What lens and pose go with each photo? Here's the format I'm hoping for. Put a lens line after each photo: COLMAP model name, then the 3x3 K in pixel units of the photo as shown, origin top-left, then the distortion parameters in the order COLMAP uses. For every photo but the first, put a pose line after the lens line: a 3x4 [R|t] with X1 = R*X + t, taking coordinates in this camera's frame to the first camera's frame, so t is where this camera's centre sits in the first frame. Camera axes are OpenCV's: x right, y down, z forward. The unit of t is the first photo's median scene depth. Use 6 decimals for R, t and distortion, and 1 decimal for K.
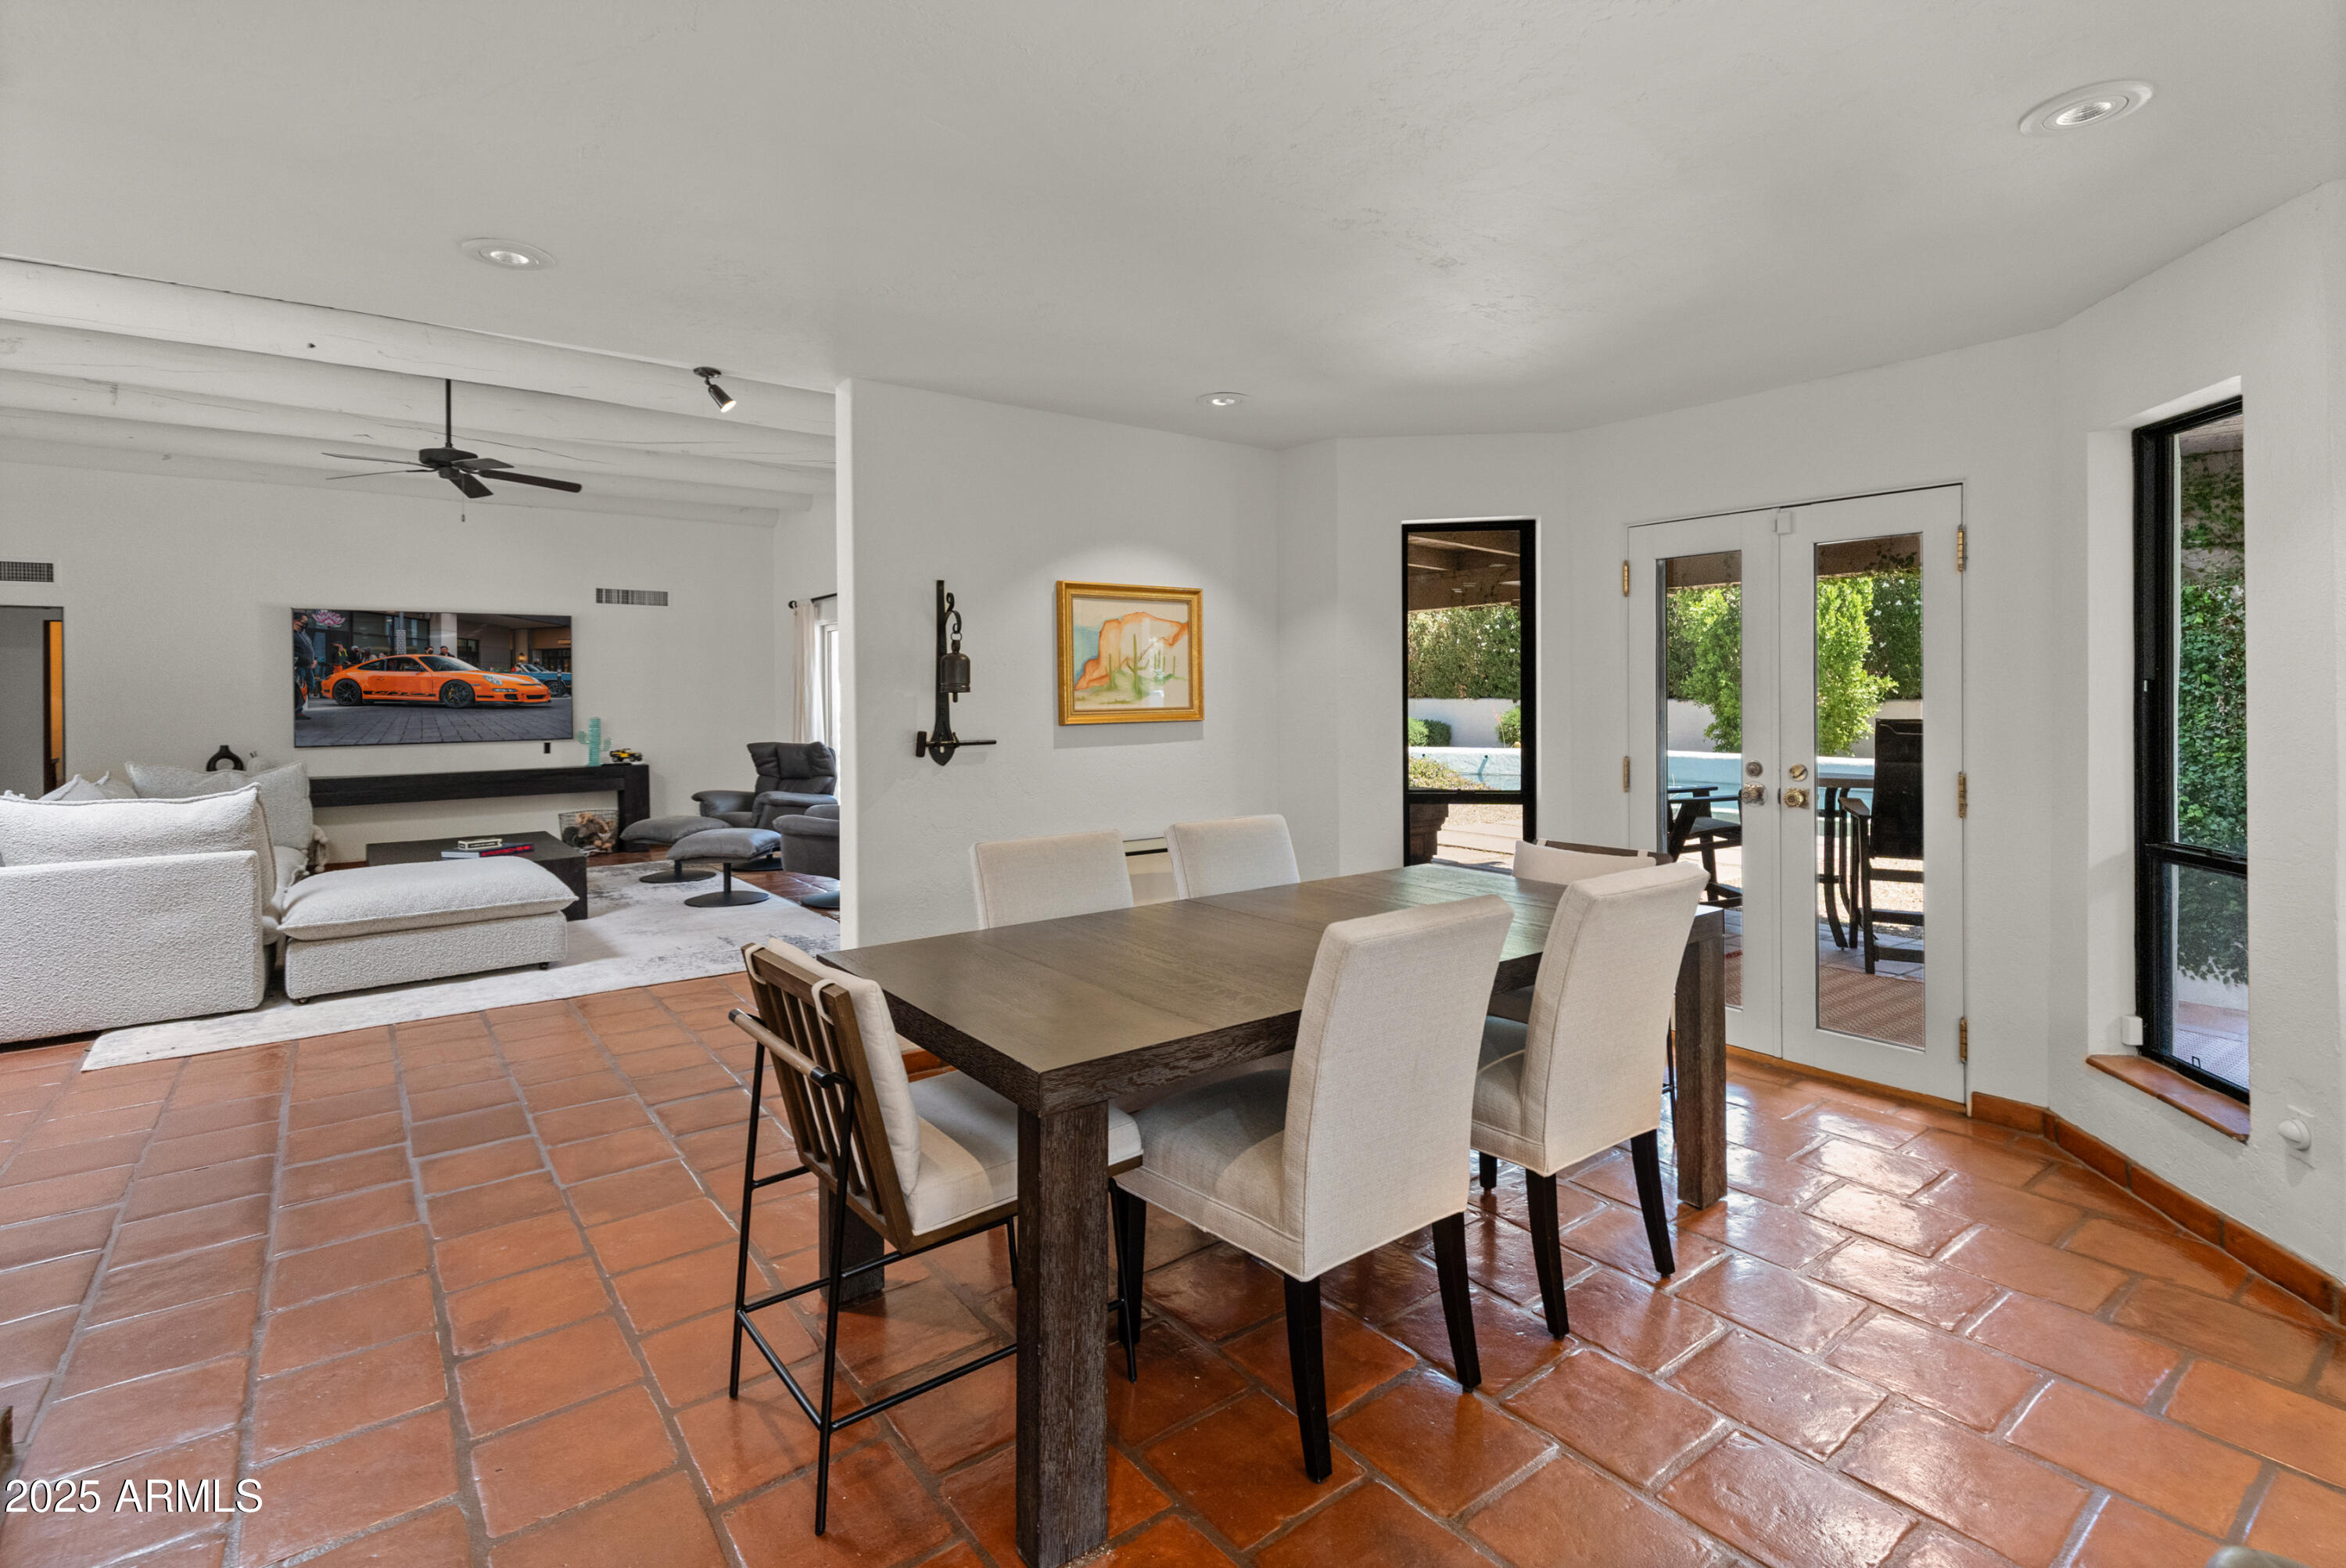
lens RADIAL K [[1090.1, 0, 1125.8], [0, 1090.1, 694.7], [0, 0, 1]] dist [0.005217, -0.001544]
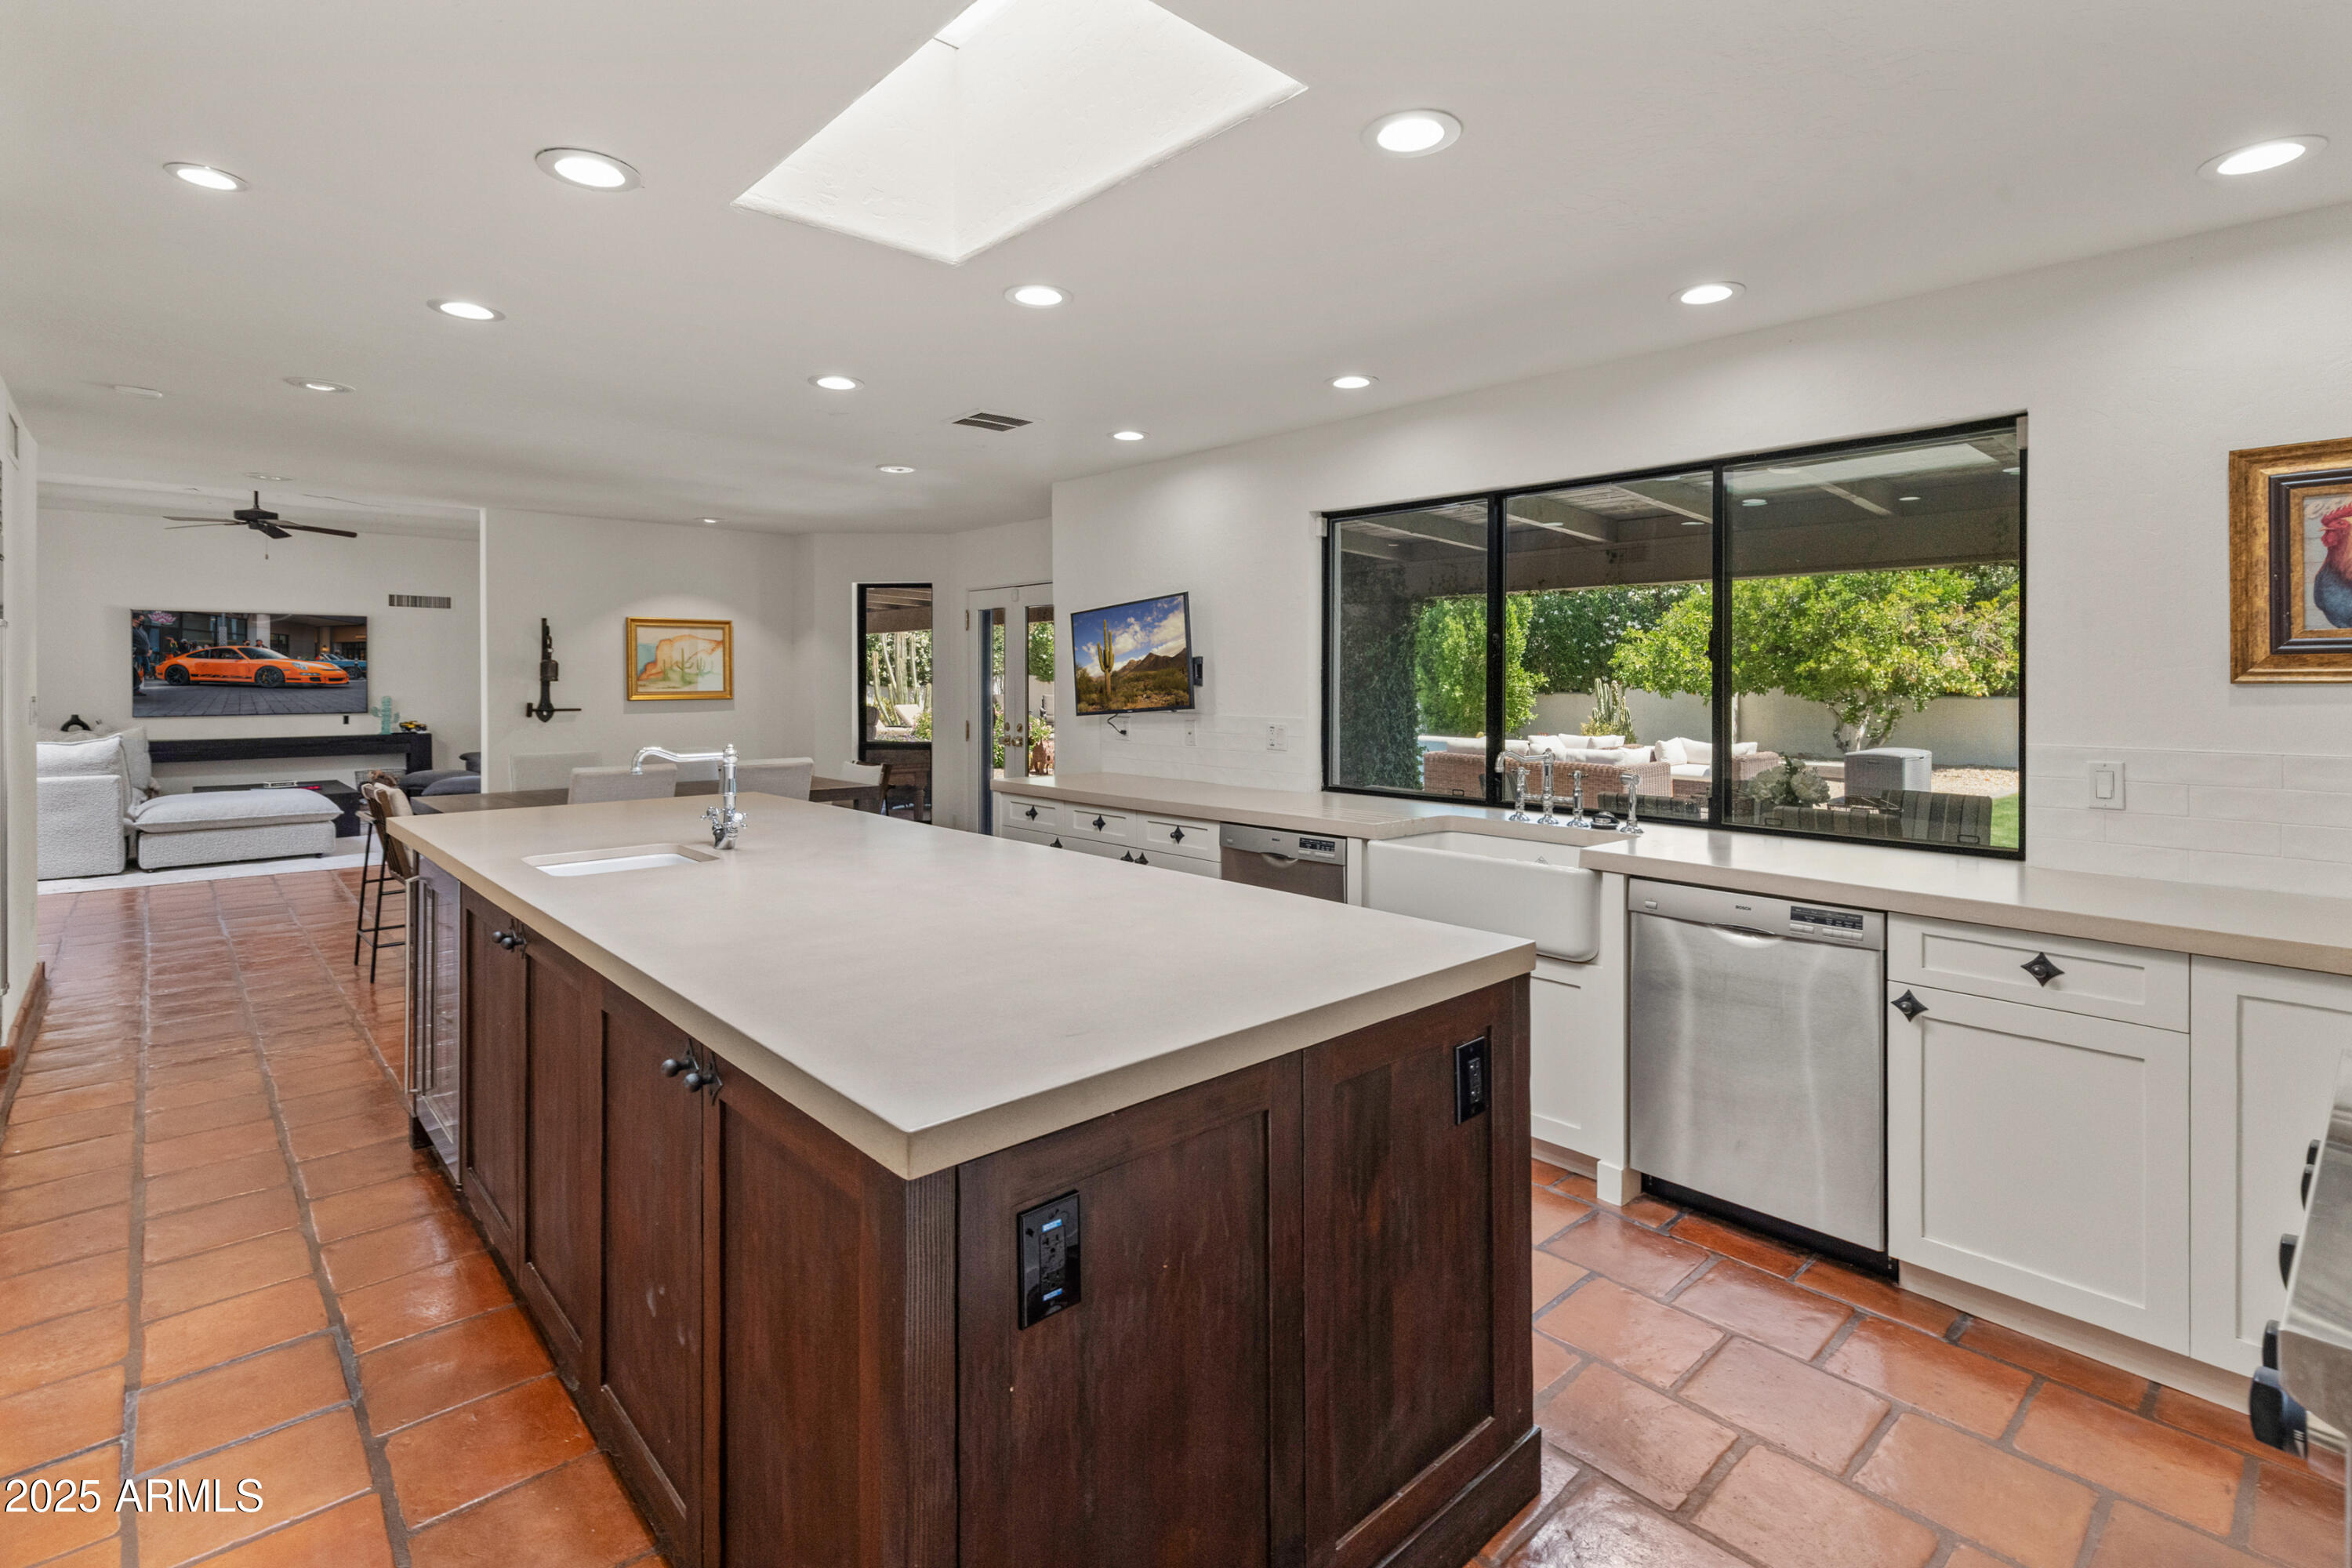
lens RADIAL K [[1092.9, 0, 1130.5], [0, 1092.9, 687.5], [0, 0, 1]] dist [0.005217, -0.001544]
pose [[0.994768, 0.008681, 0.101788, 0.277236], [-0.009245, 0.999944, 0.005067, -0.004371], [-0.101739, -0.005981, 0.994793, -0.404871]]
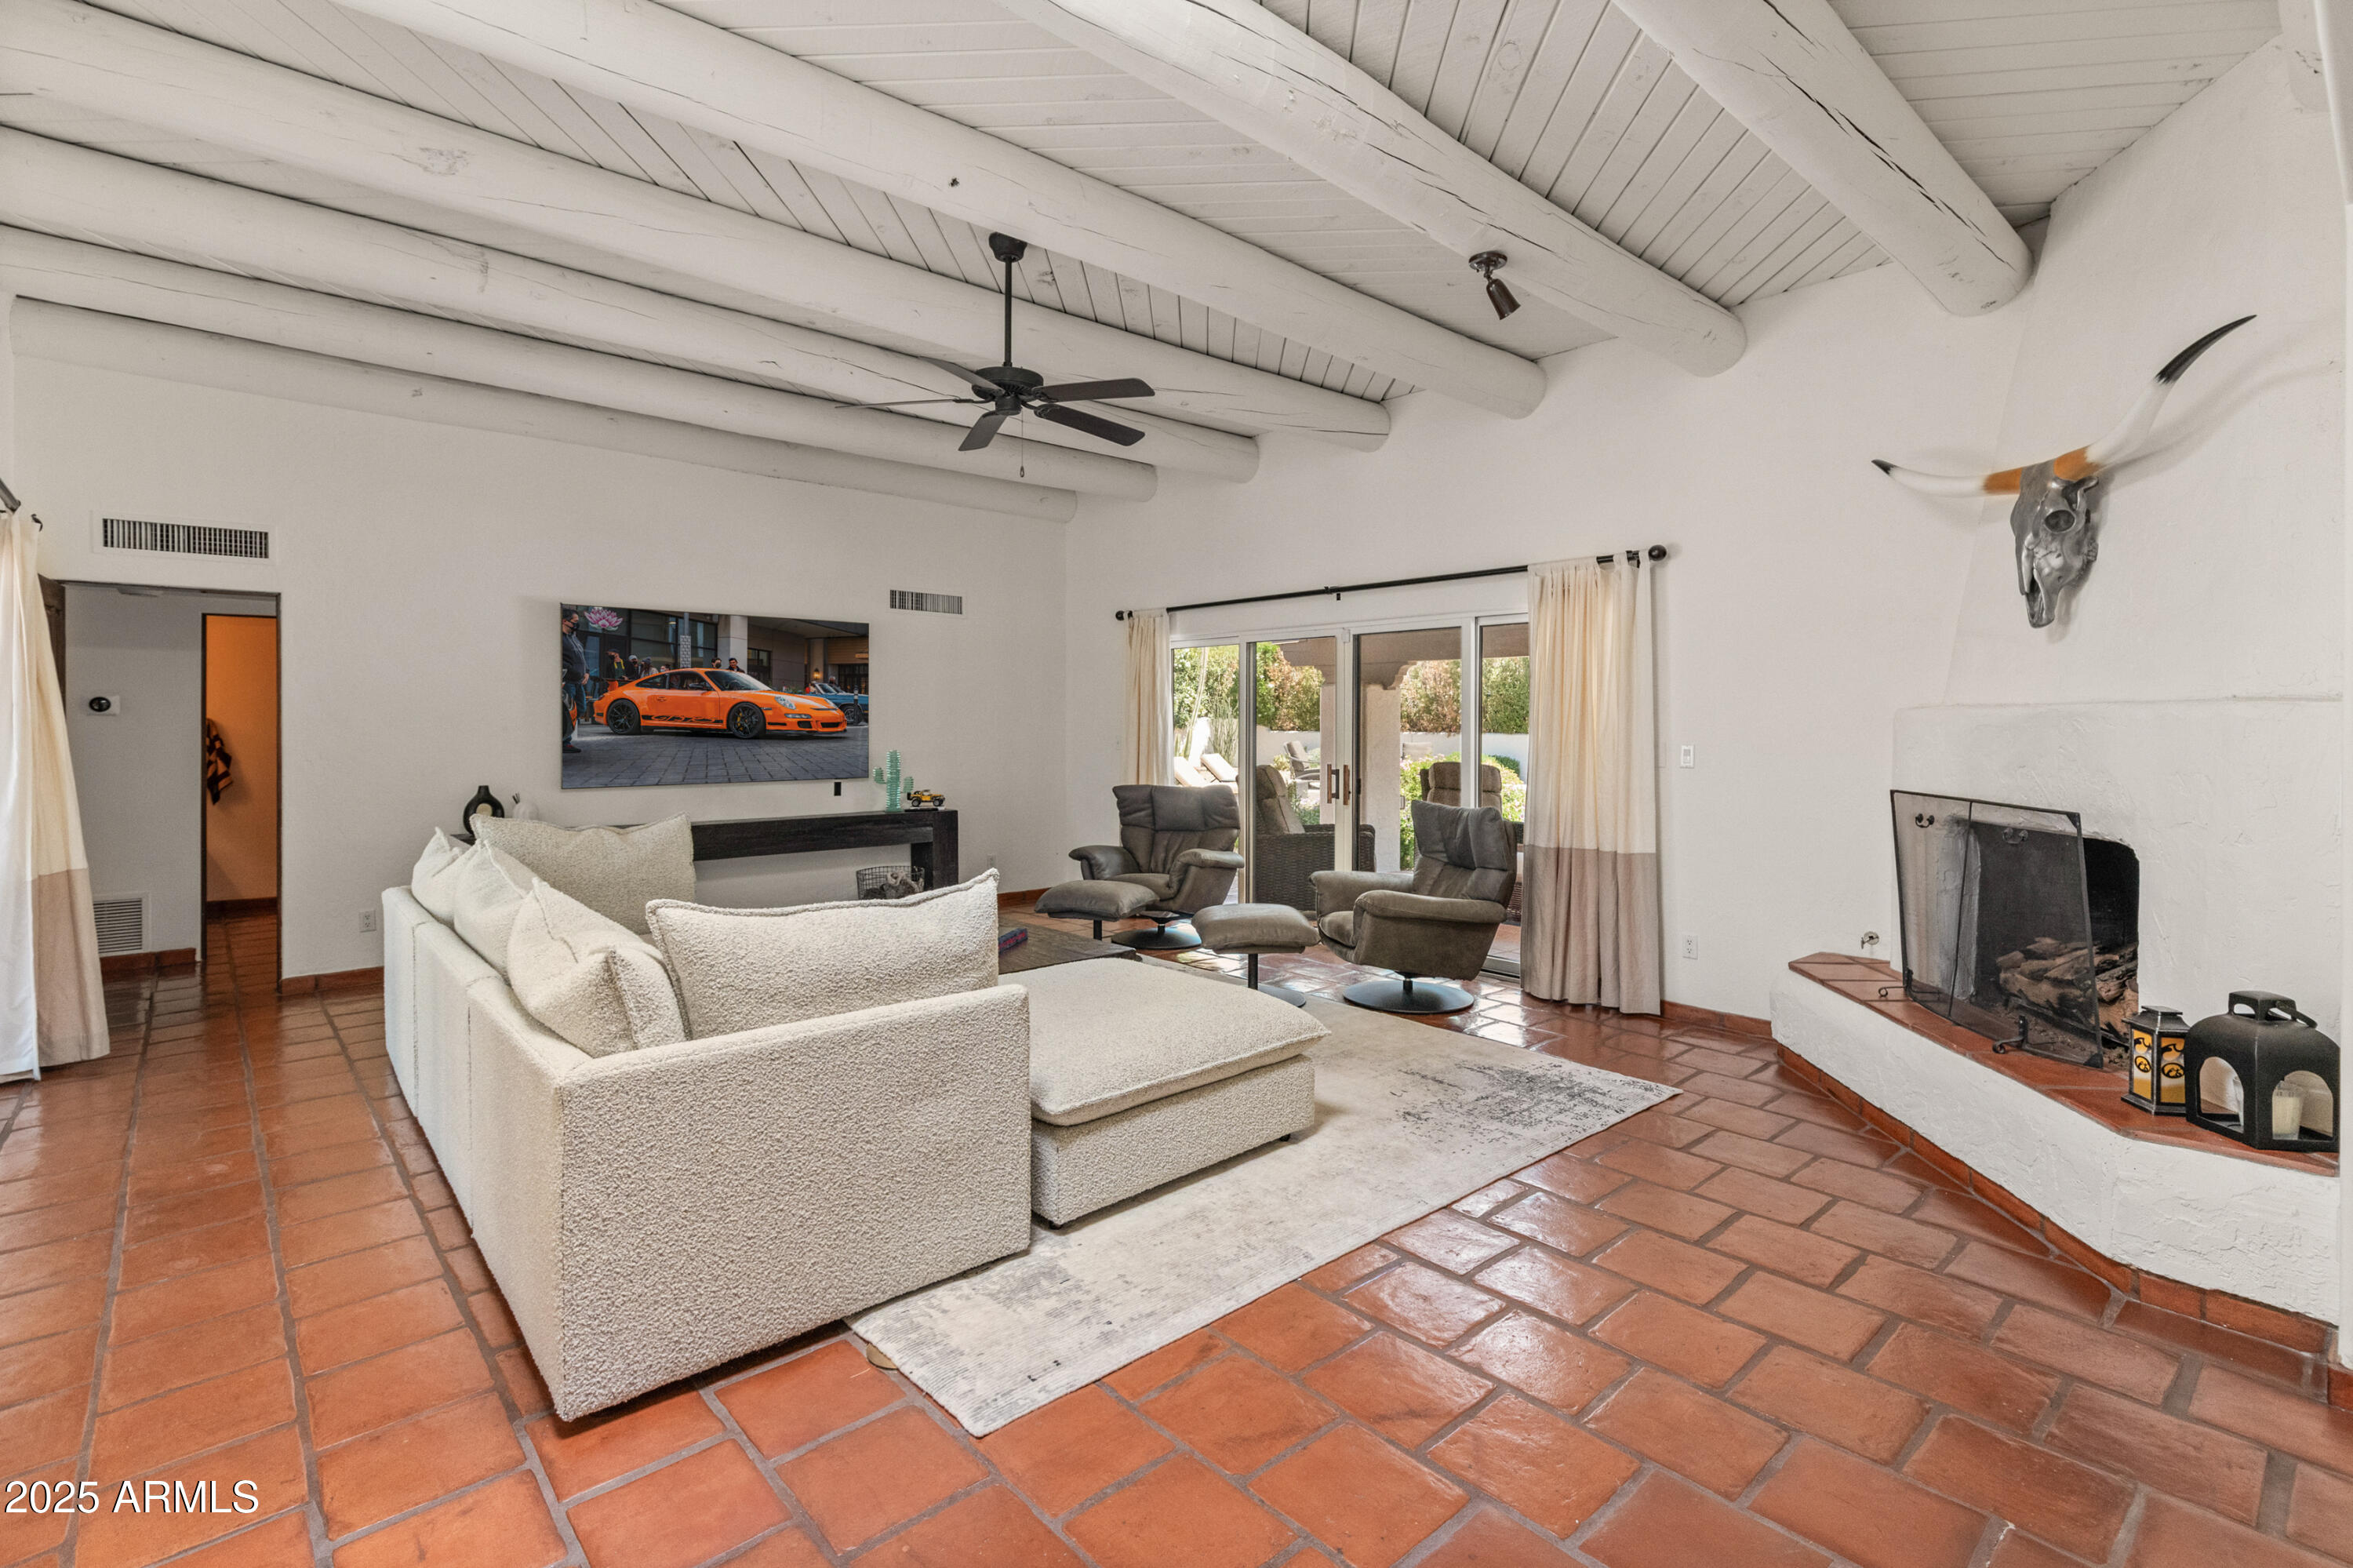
lens RADIAL K [[1093.4, 0, 1137.5], [0, 1093.4, 730.4], [0, 0, 1]] dist [0.005217, -0.001544]
pose [[0.996361, 0.011114, 0.084507, -0.420689], [-0.011604, 0.999919, 0.005308, -0.000655], [-0.084441, -0.006270, 0.996409, 0.211175]]
